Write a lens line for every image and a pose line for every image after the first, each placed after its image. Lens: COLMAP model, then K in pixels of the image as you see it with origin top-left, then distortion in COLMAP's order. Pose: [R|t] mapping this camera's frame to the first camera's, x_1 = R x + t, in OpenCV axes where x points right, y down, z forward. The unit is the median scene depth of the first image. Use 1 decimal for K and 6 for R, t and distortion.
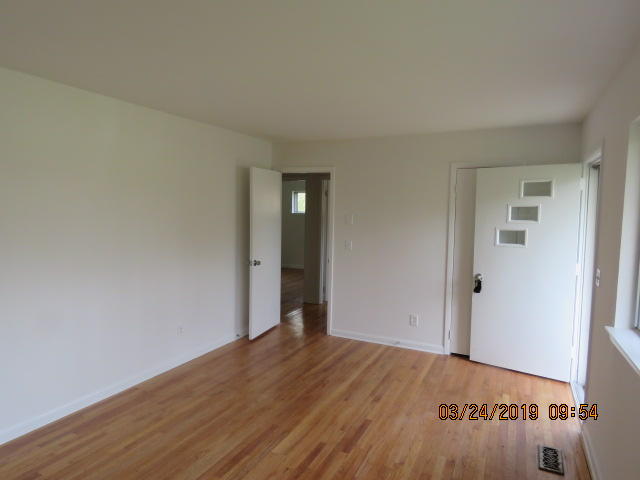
lens RADIAL K [[412.1, 0, 323.1], [0, 412.1, 238.4], [0, 0, 1]] dist [0.000052, -0.000834]
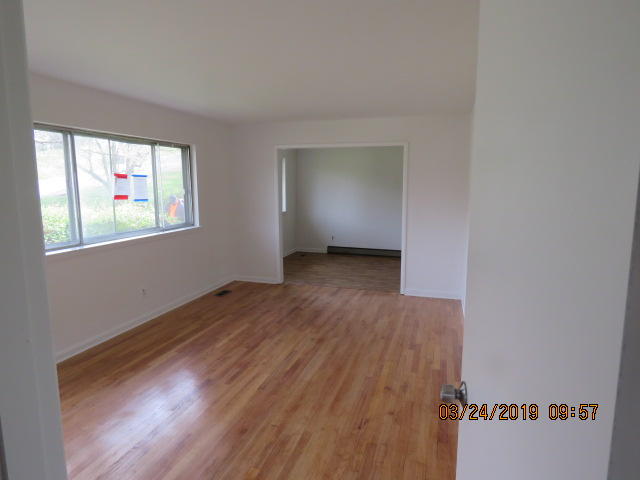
lens RADIAL K [[412.1, 0, 323.1], [0, 412.1, 238.4], [0, 0, 1]] dist [0.000052, -0.000834]
pose [[-0.987121, 0.007580, -0.159793, -0.083176], [-0.024168, 0.980346, 0.195802, -0.133301], [0.158136, 0.197142, -0.967537, 2.058708]]
